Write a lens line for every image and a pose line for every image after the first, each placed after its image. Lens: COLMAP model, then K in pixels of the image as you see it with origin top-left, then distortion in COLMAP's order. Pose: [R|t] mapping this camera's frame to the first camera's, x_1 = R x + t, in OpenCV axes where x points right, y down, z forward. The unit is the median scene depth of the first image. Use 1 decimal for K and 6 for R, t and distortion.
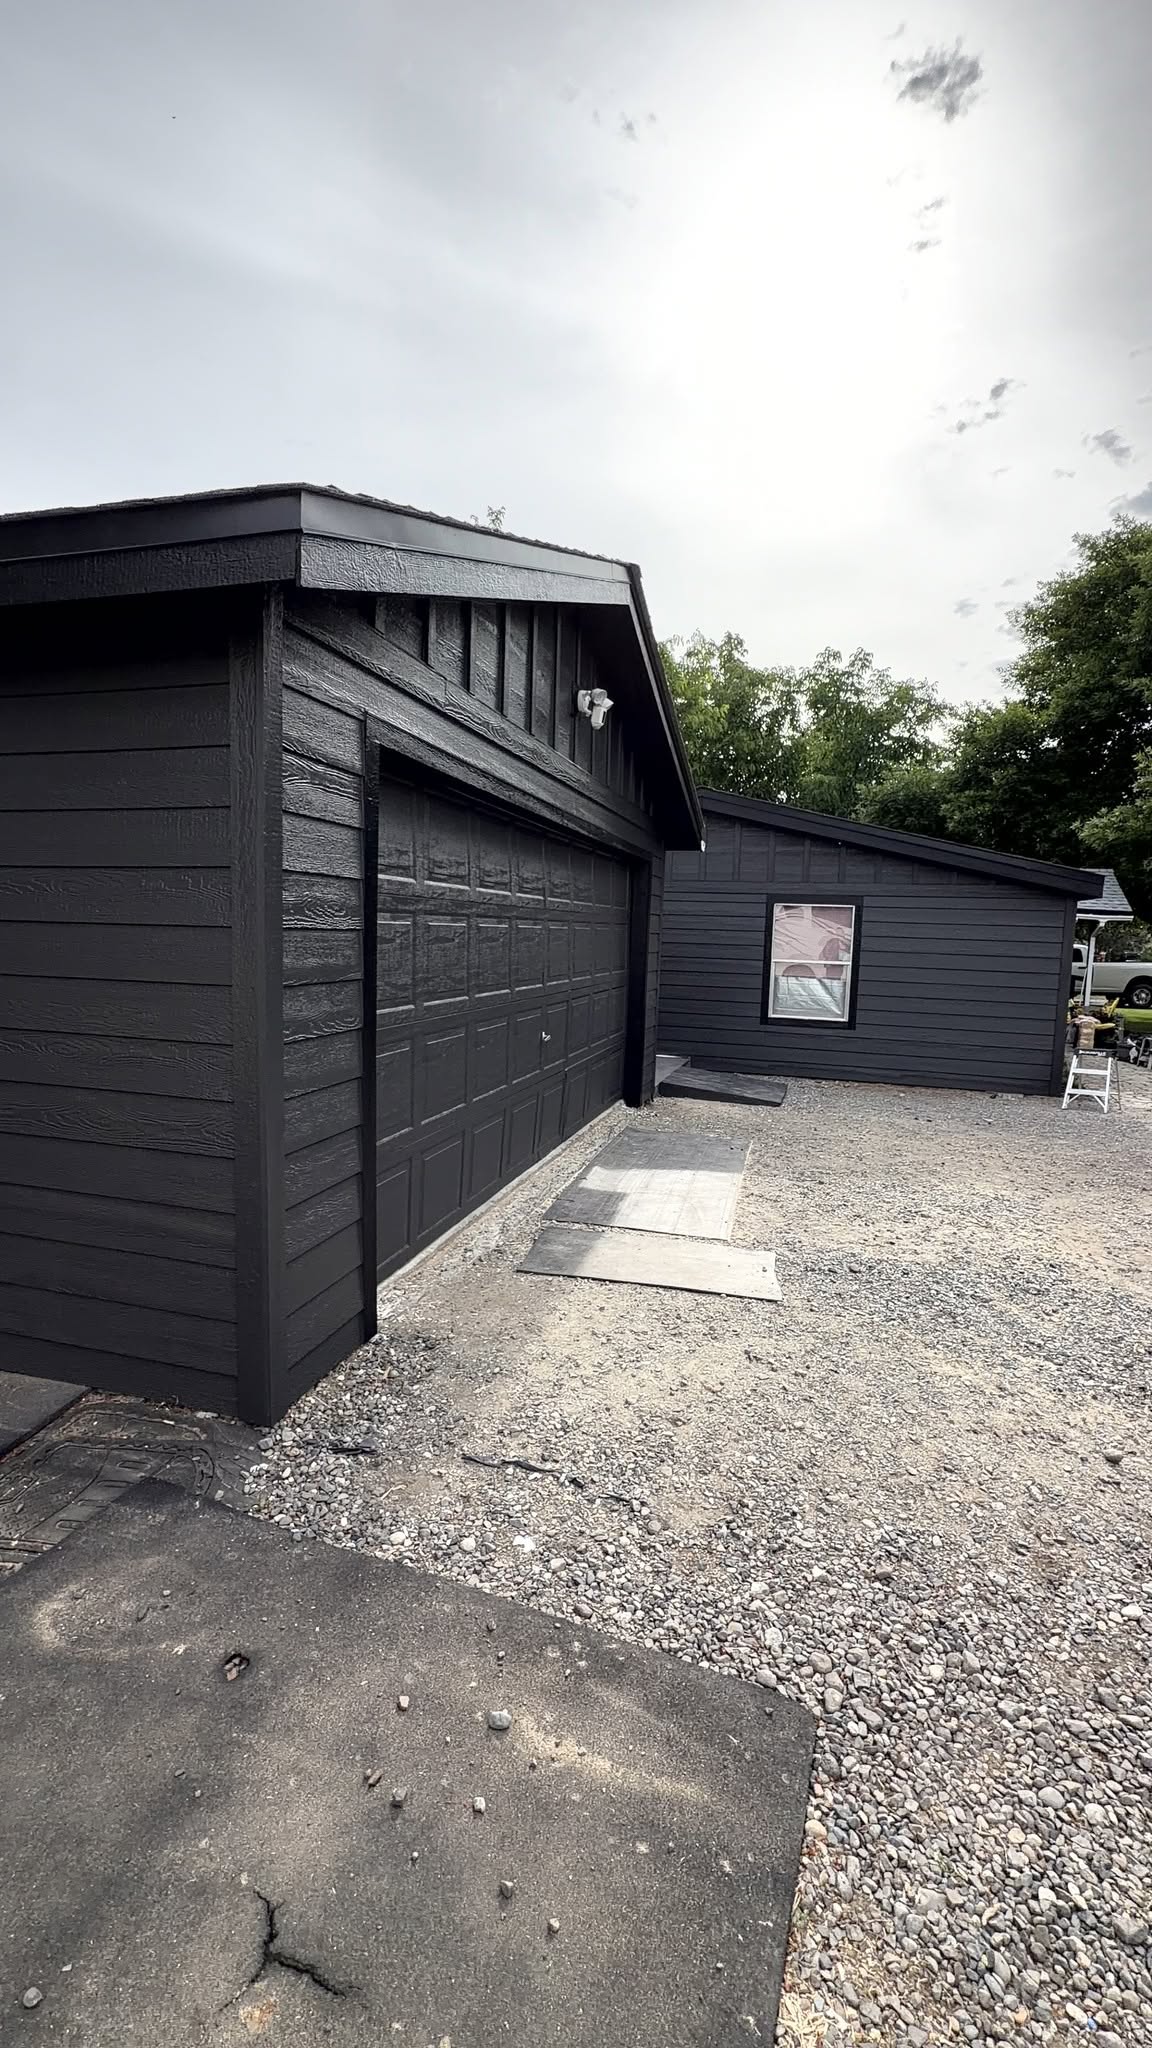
lens RADIAL K [[887.9, 0, 576.0], [0, 887.9, 1024.0], [0, 0, 1]] dist [-0.000436, -0.000019]
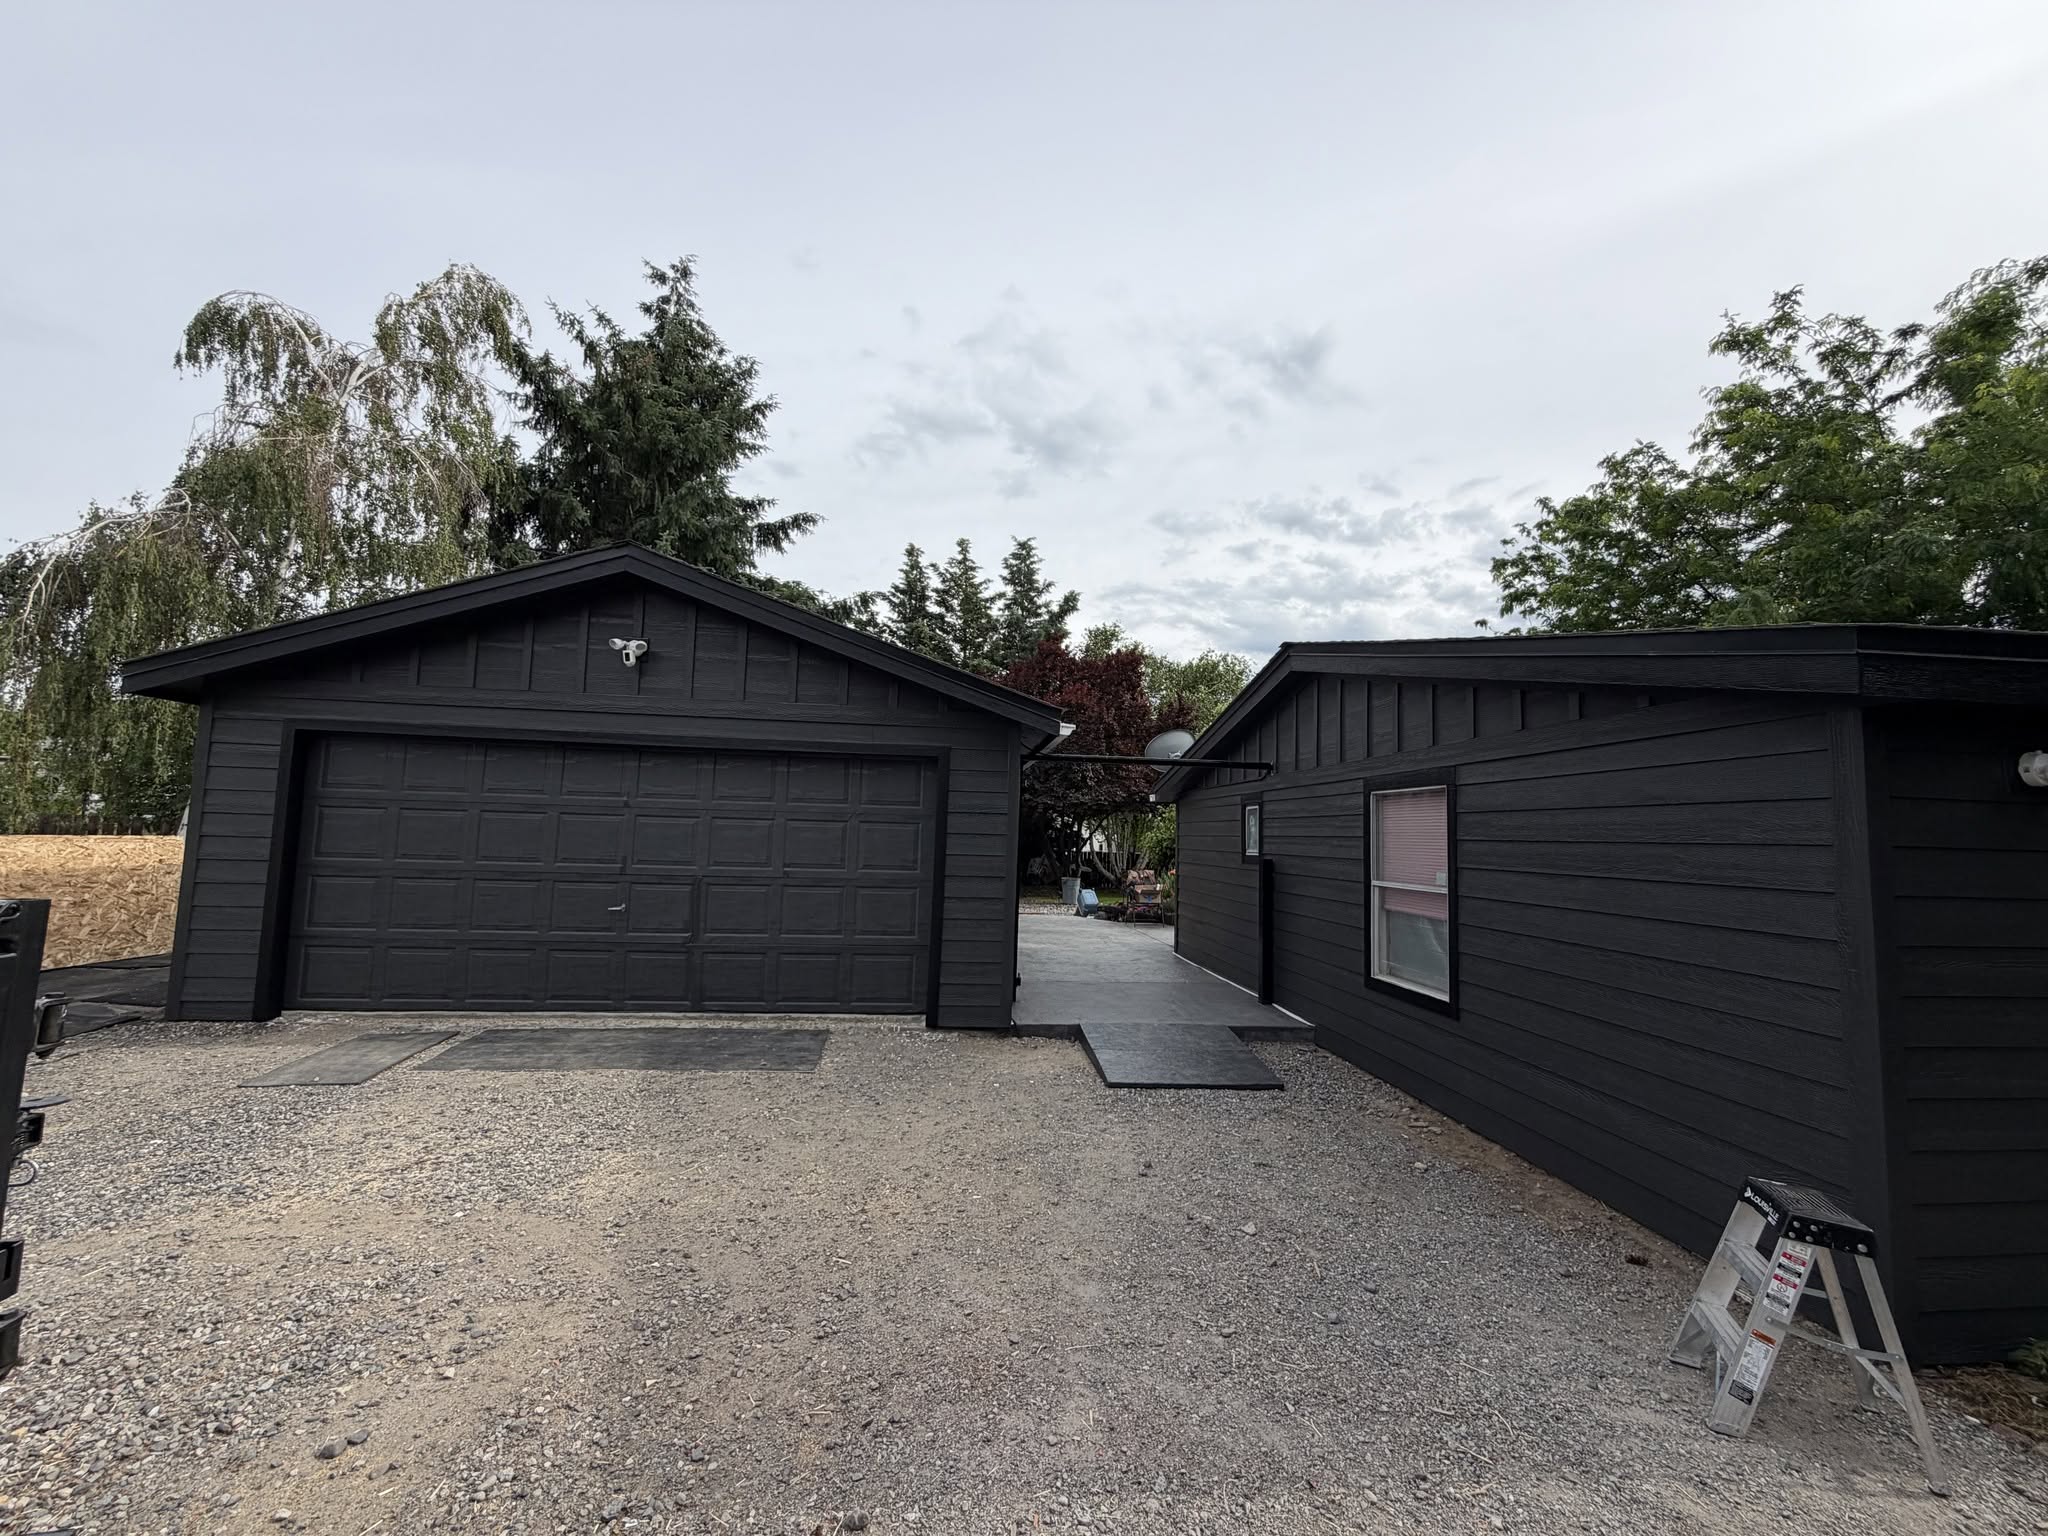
lens RADIAL K [[811.2, 0, 1018.5], [0, 811.2, 770.9], [0, 0, 1]] dist [0.001054, -0.000470]
pose [[0.375029, -0.092069, -0.922430, 0.667626], [-0.114709, 0.982800, -0.144731, -0.039142], [0.919889, 0.160089, 0.358017, 0.570741]]
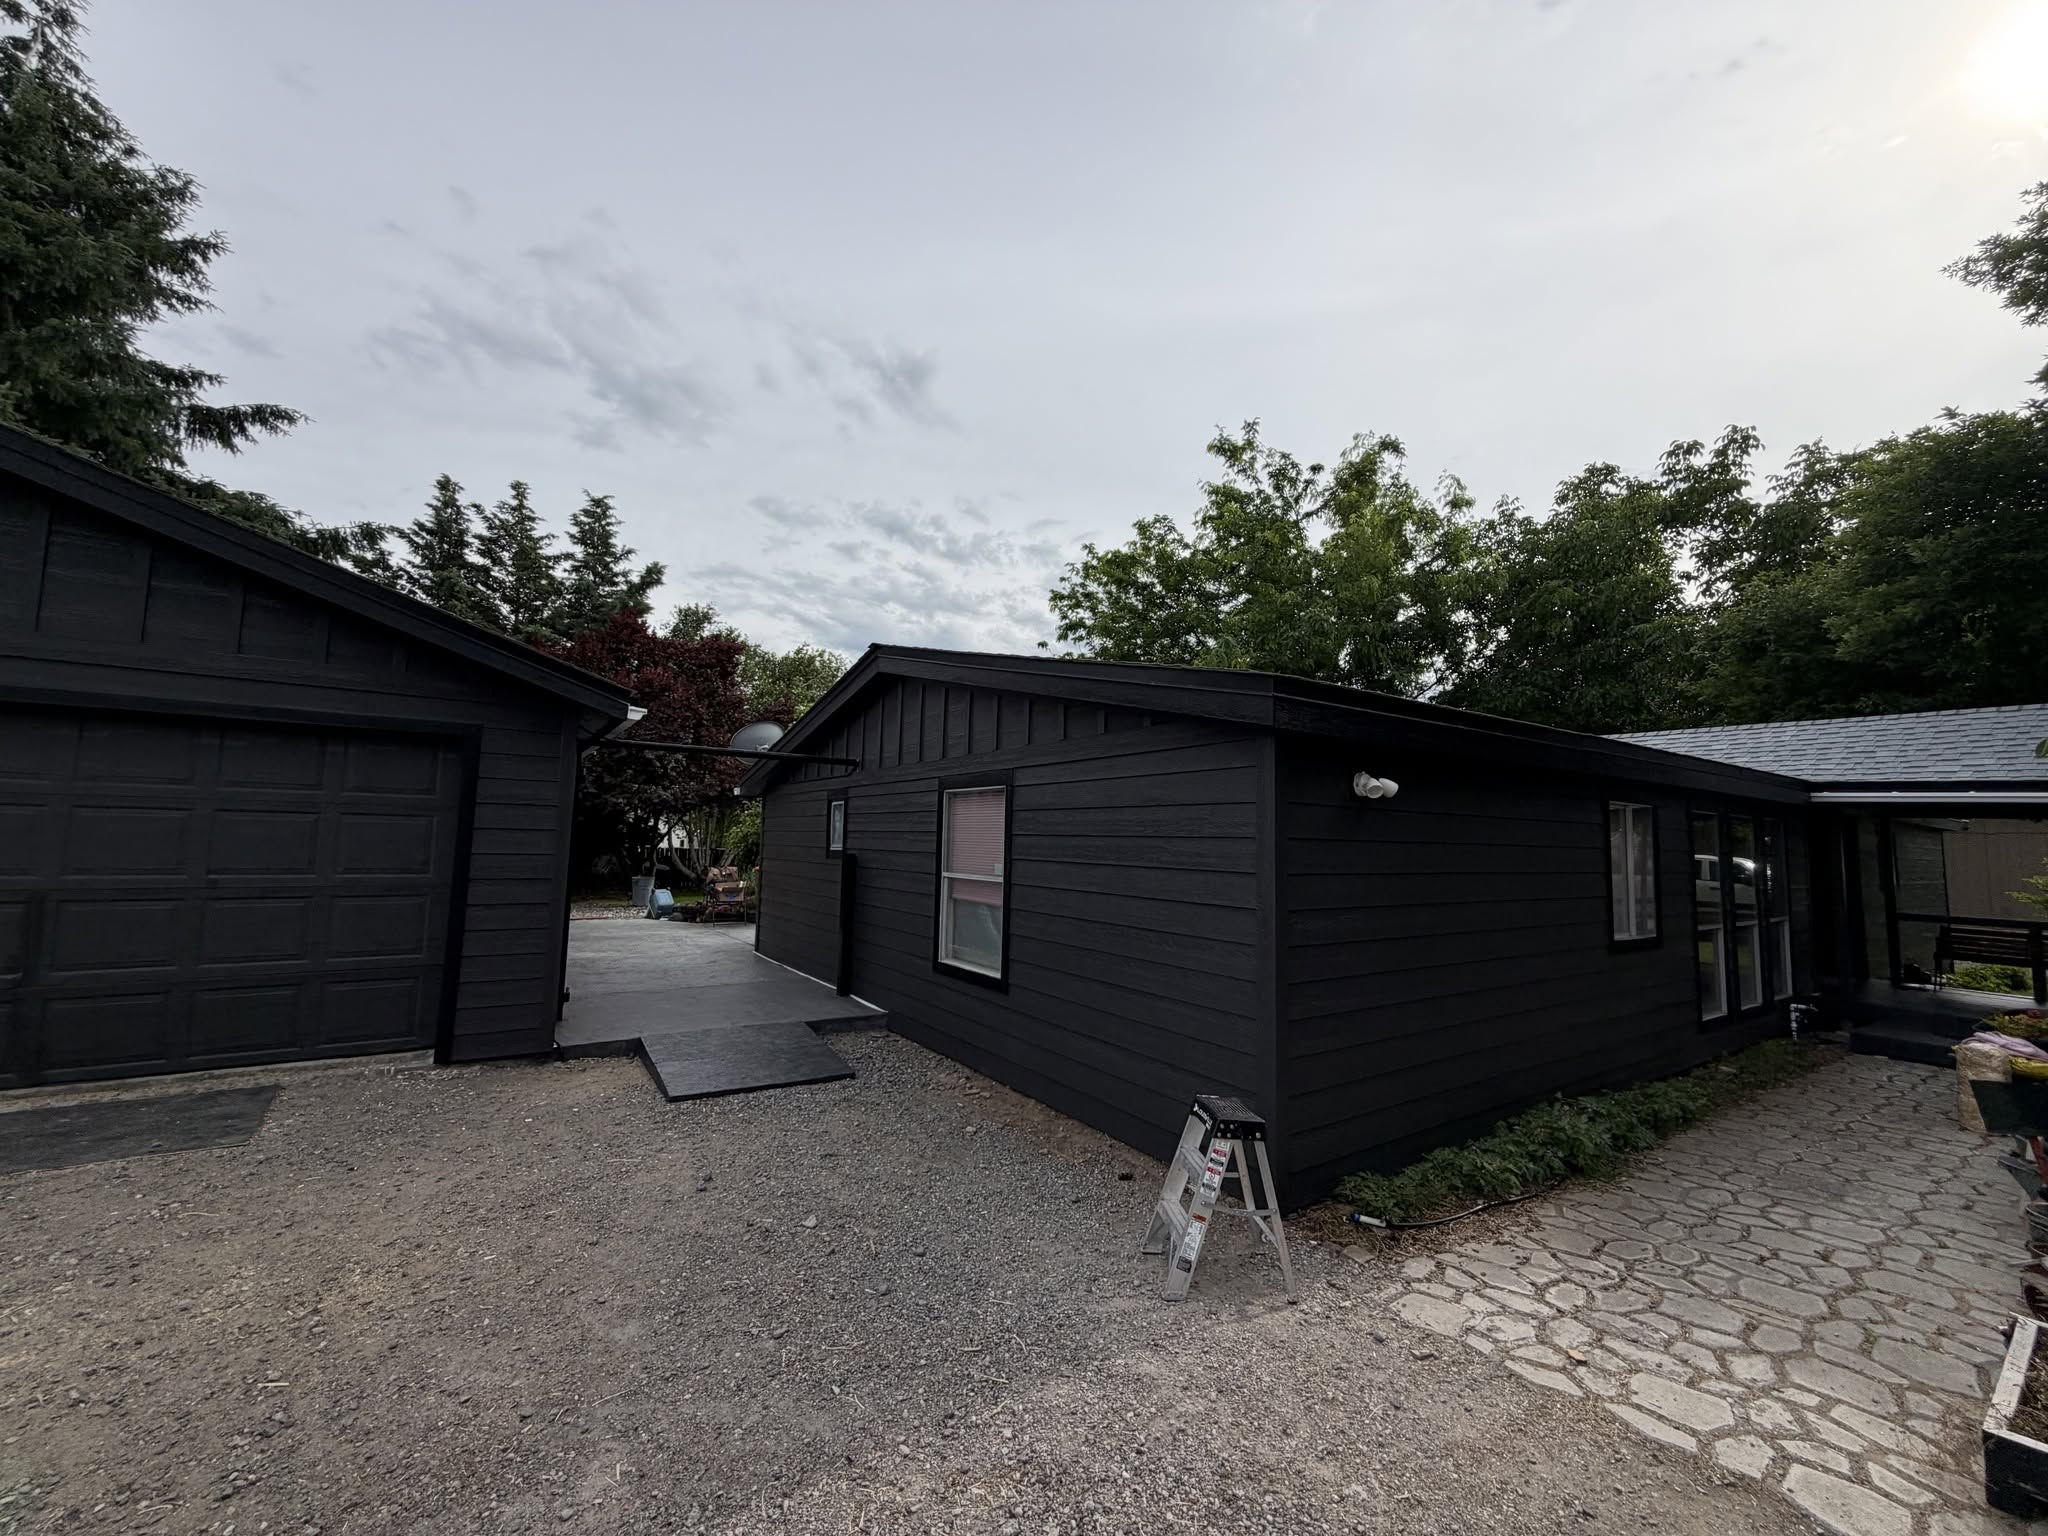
lens RADIAL K [[811.2, 0, 1018.5], [0, 811.2, 770.9], [0, 0, 1]] dist [0.001054, -0.000470]
pose [[0.765147, -0.066250, -0.640438, 0.671082], [-0.069475, 0.980389, -0.184420, -0.040214], [0.640096, 0.185602, 0.745539, 0.579135]]
